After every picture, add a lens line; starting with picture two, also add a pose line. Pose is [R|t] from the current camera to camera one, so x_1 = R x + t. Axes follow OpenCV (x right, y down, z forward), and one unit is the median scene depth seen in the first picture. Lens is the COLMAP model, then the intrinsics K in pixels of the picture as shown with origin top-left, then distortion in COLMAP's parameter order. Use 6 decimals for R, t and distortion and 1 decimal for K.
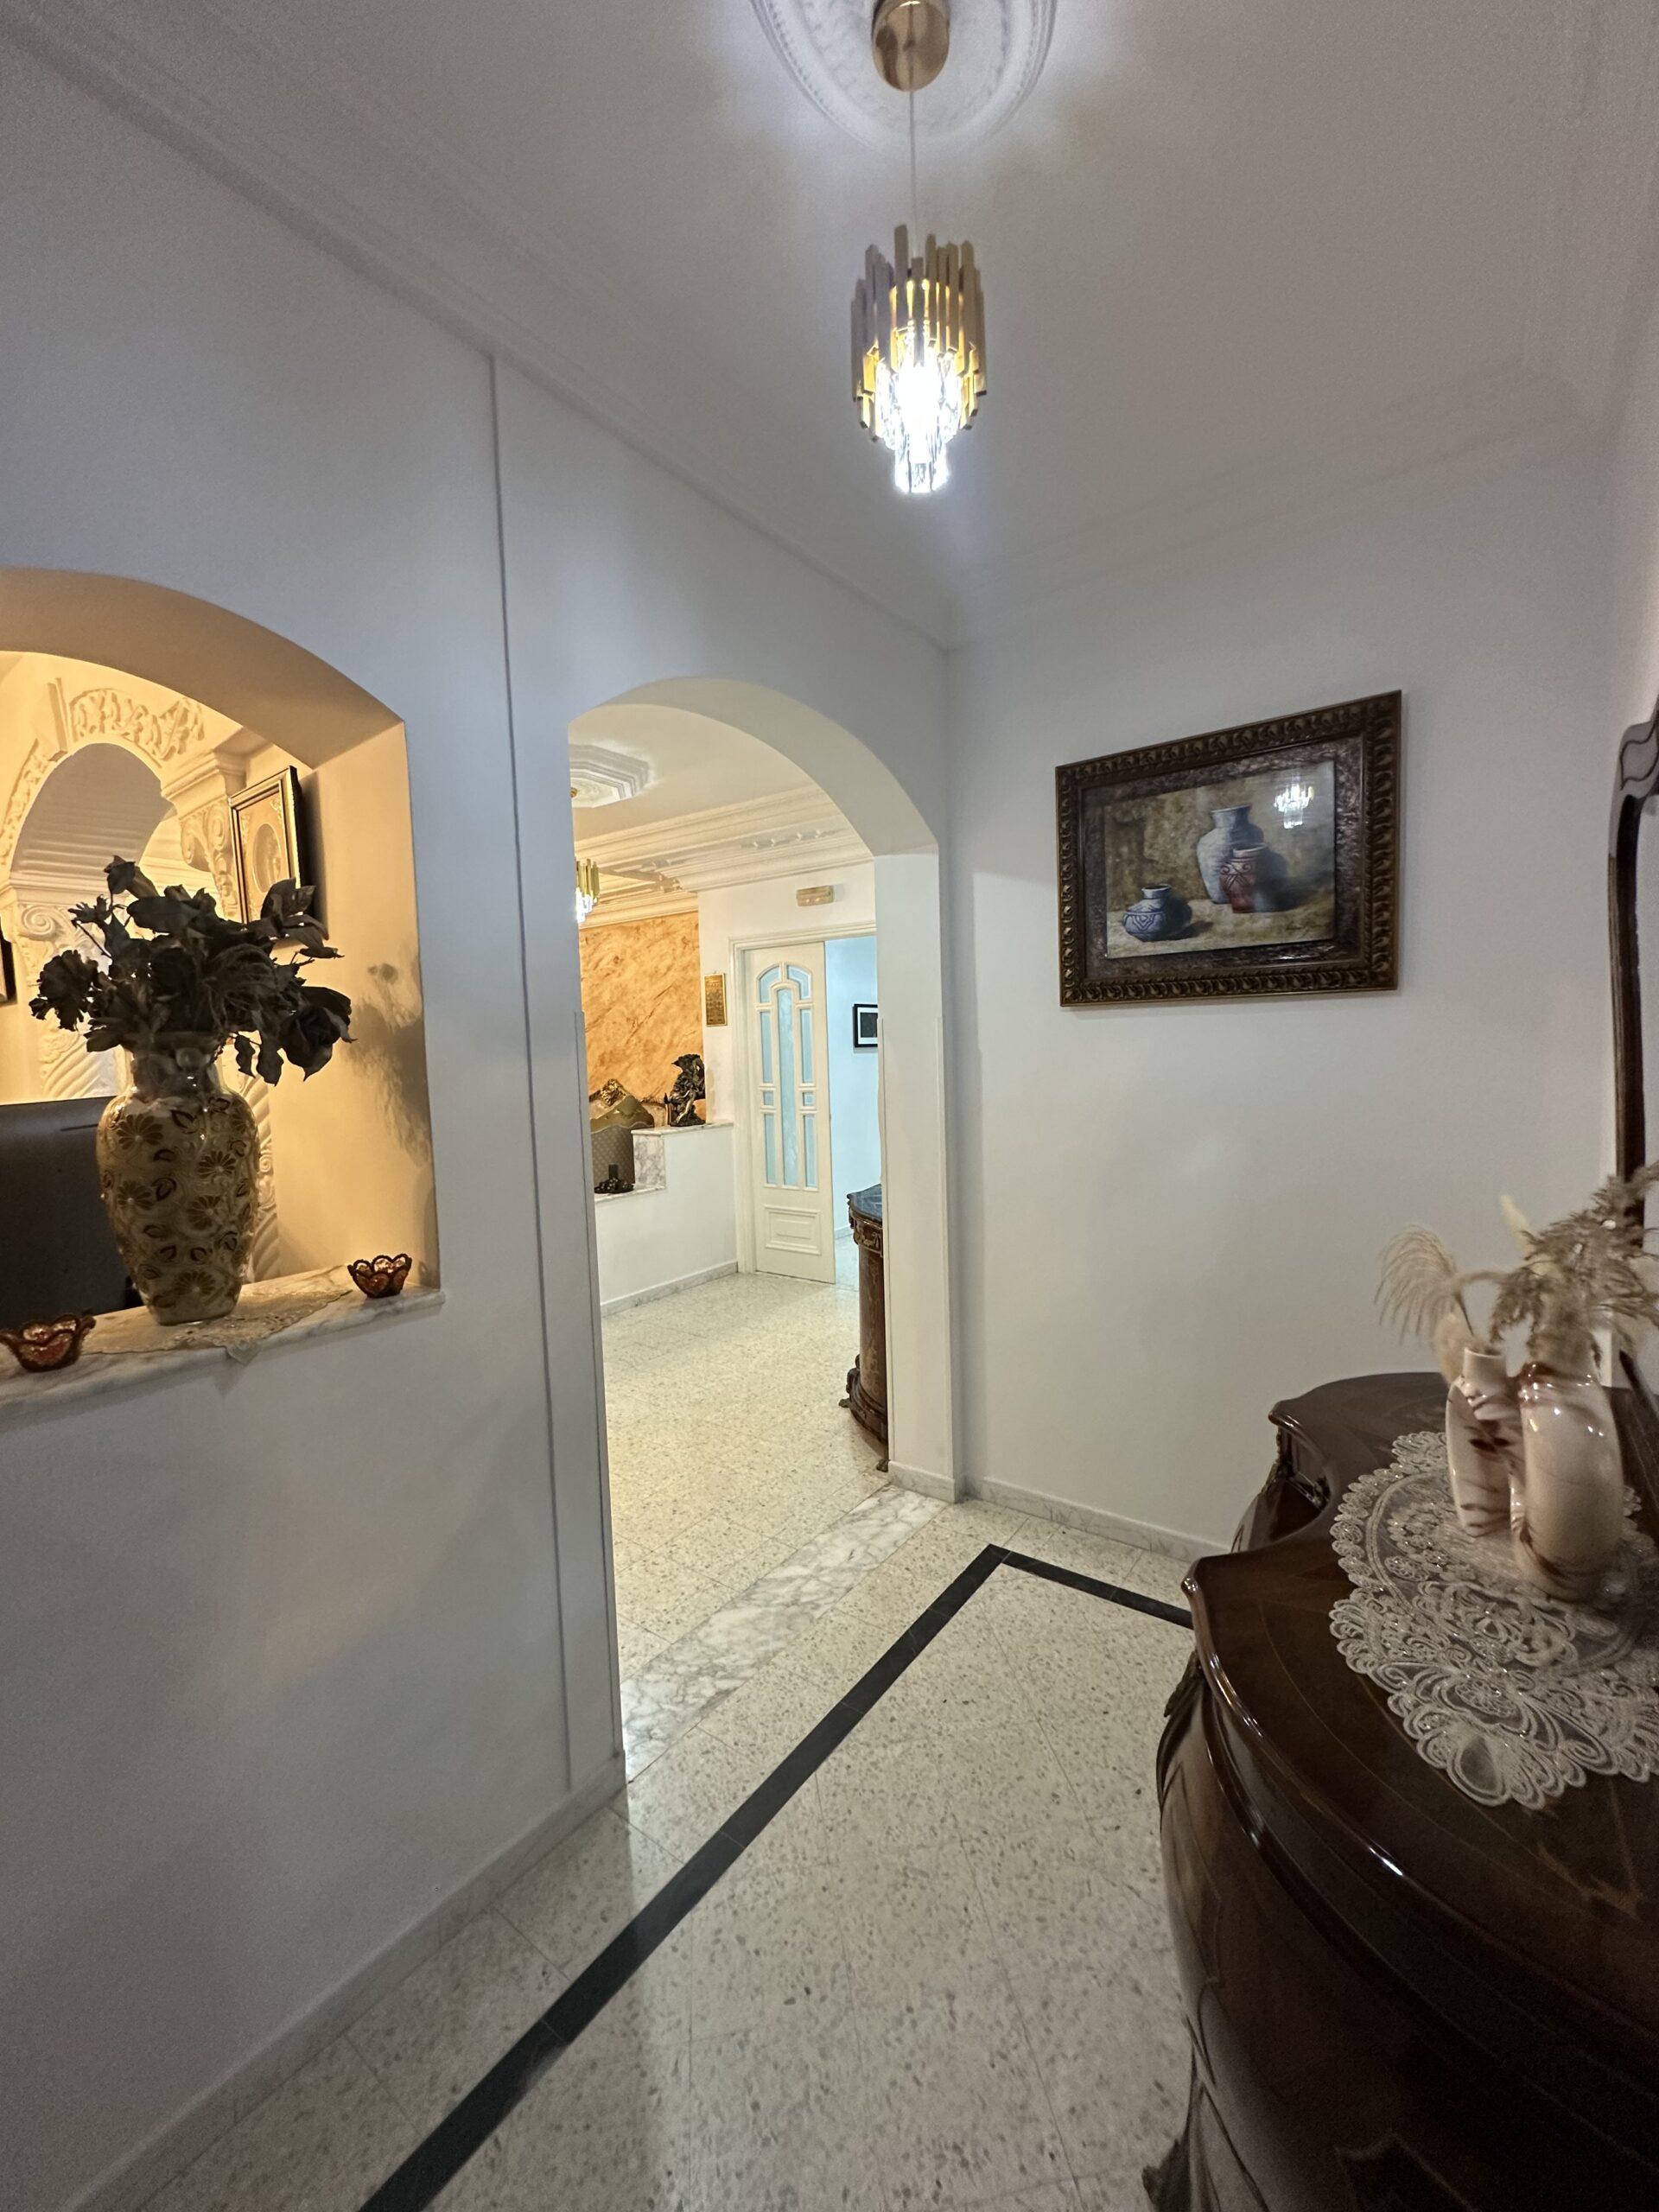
lens RADIAL K [[888.7, 0, 828.2], [0, 888.7, 1098.5], [0, 0, 1]] dist [-0.004451, 0.001276]
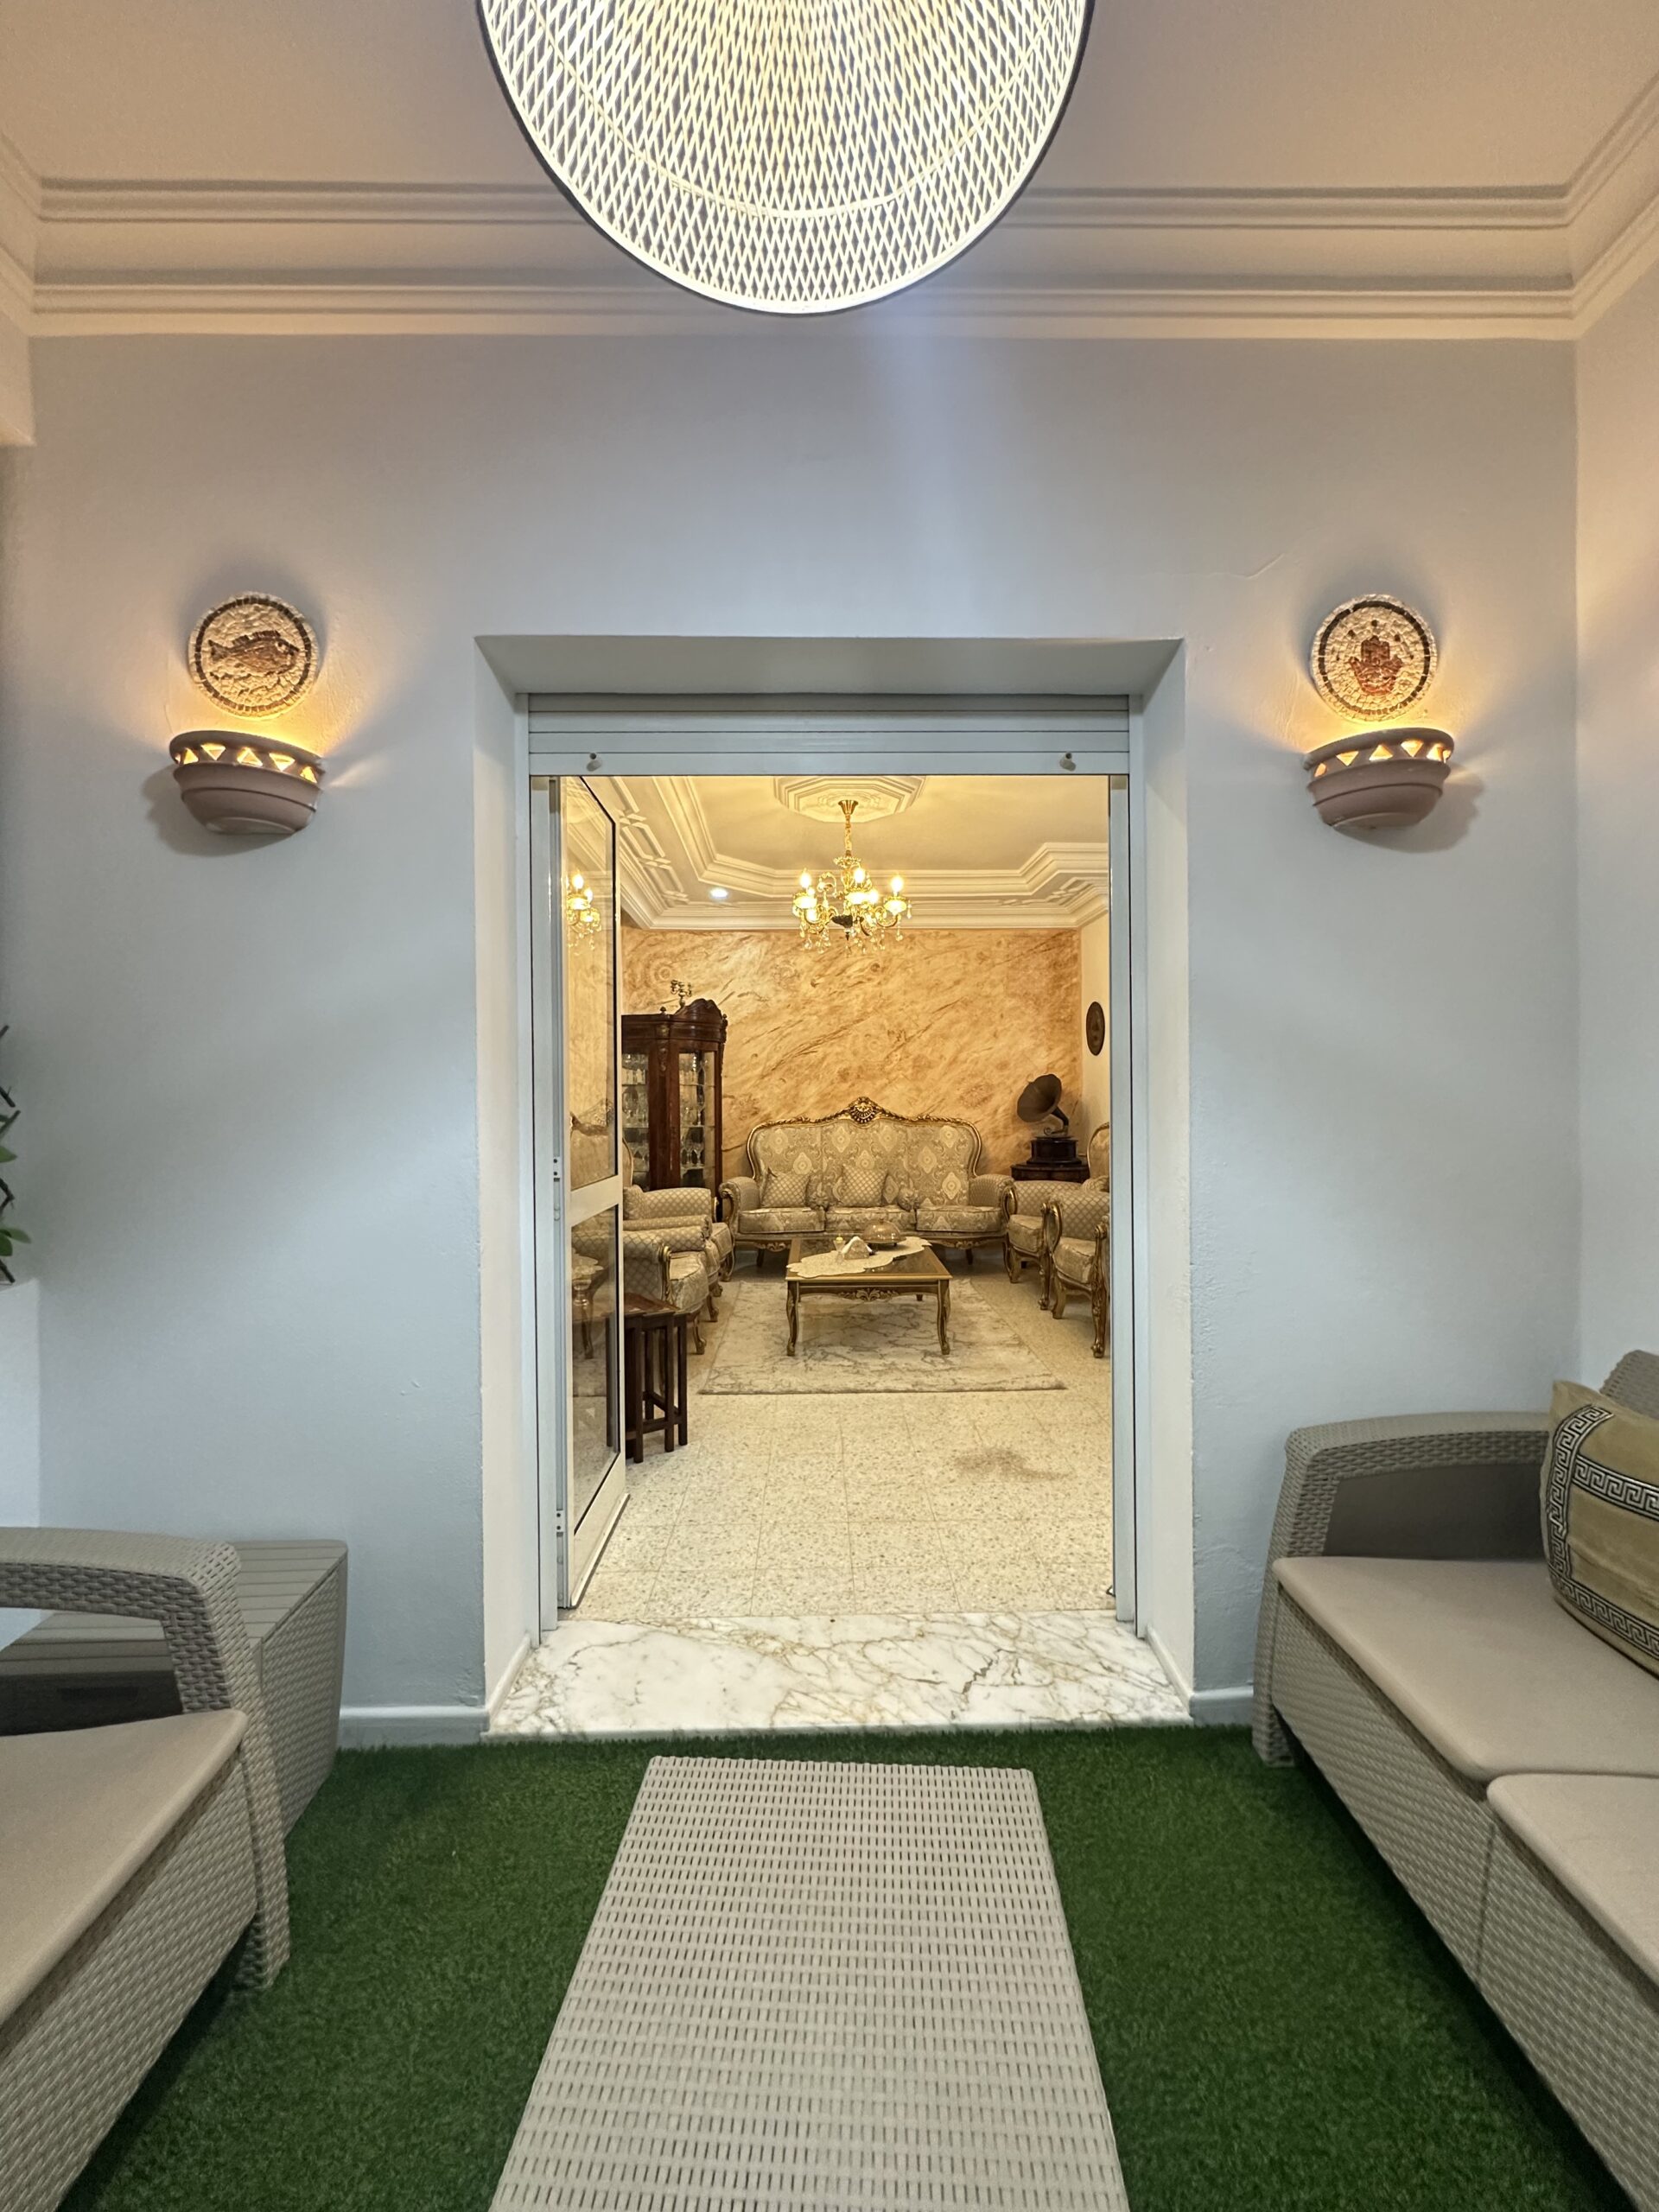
lens RADIAL K [[888.7, 0, 824.2], [0, 888.7, 1108.5], [0, 0, 1]] dist [-0.004451, 0.001276]
pose [[0.793849, 0.023036, 0.607678, -0.879224], [0.021087, 0.997638, -0.065367, 0.051239], [-0.607749, 0.064706, 0.791489, 0.328592]]
